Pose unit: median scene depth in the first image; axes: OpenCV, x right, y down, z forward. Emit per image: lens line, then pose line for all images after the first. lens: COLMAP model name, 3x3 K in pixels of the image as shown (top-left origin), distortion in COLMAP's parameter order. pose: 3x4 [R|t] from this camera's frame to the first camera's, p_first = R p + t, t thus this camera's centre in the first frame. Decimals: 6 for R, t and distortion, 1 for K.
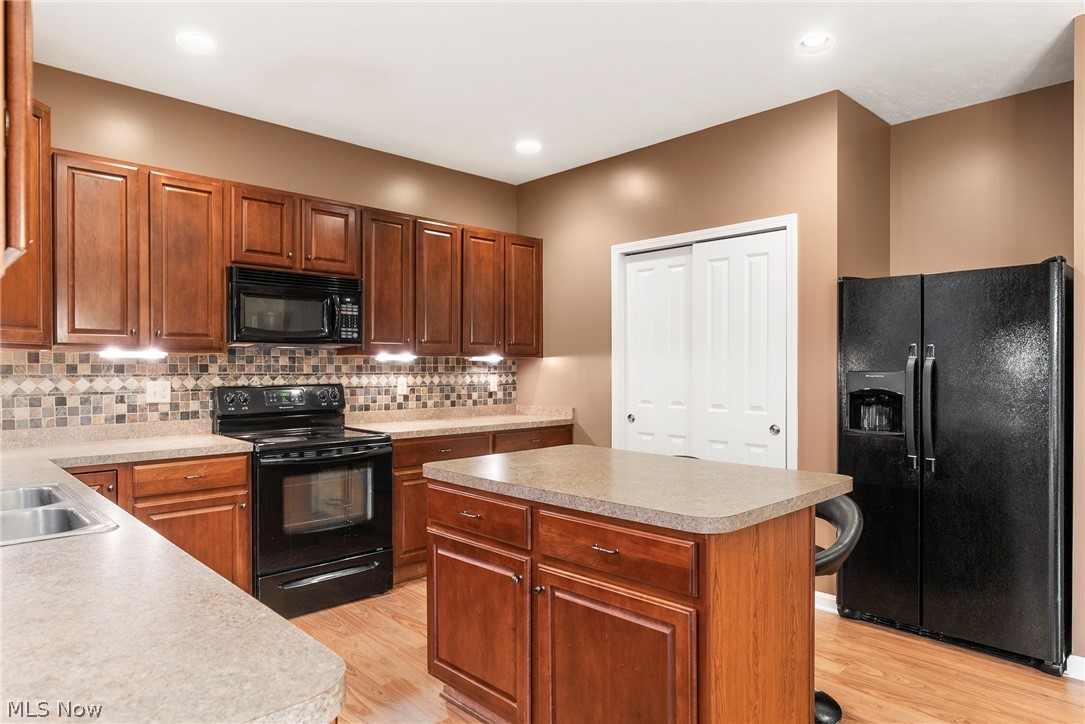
lens RADIAL K [[658.6, 0, 531.5], [0, 658.6, 367.3], [0, 0, 1]] dist [0.002738, -0.004279]
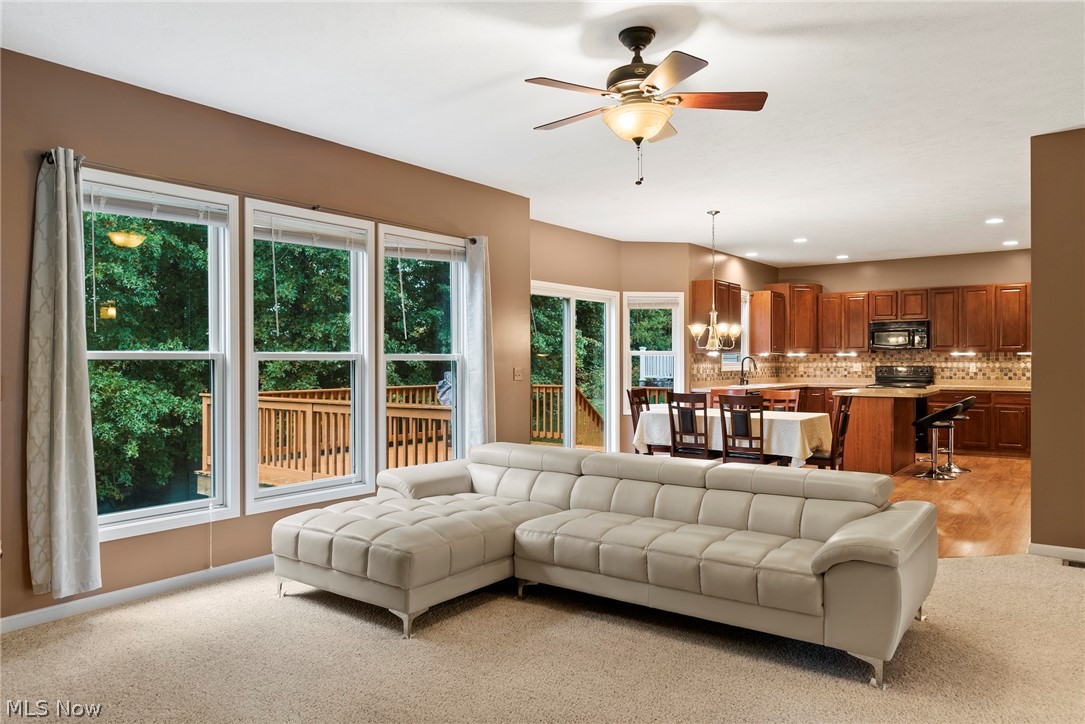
lens RADIAL K [[740.4, 0, 533.0], [0, 740.4, 358.6], [0, 0, 1]] dist [0.003761, 0.007108]
pose [[0.150837, -0.001996, -0.988557, 1.938485], [0.001455, 0.999997, -0.001798, 0.002589], [0.988558, -0.001167, 0.150840, -0.705032]]
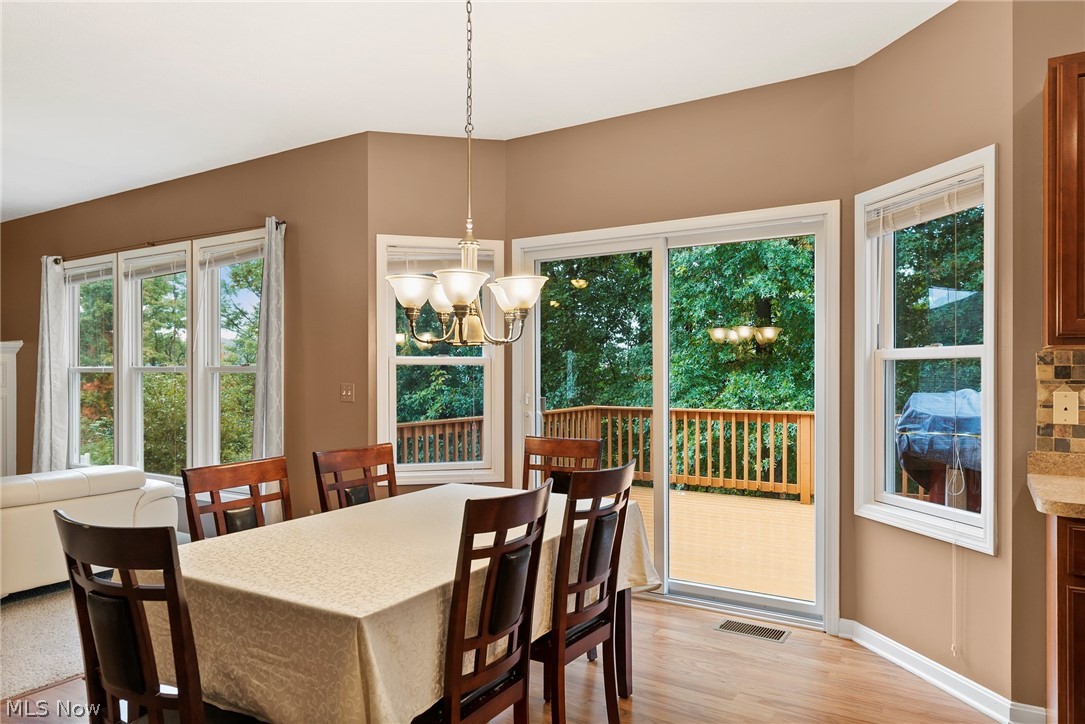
lens RADIAL K [[707.7, 0, 523.8], [0, 707.7, 378.3], [0, 0, 1]] dist [-0.002861, 0.000437]
pose [[-0.972521, 0.002396, -0.232804, 0.398821], [0.000621, 0.999970, 0.007698, 0.002966], [0.232815, 0.007342, -0.972493, 0.560912]]
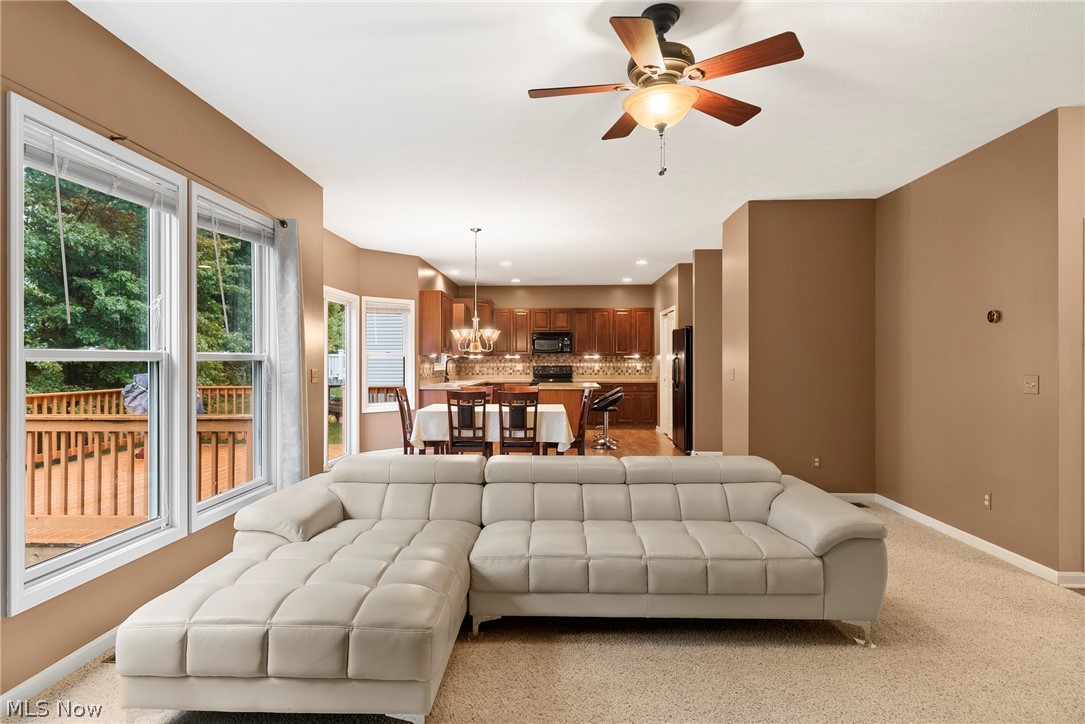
lens RADIAL K [[584.7, 0, 534.8], [0, 584.7, 359.9], [0, 0, 1]] dist [0.006197, 0.001104]
pose [[0.689783, -0.002340, -0.724012, 1.512602], [0.001630, 0.999997, -0.001678, 0.003059], [0.724014, -0.000022, 0.689785, -0.971877]]
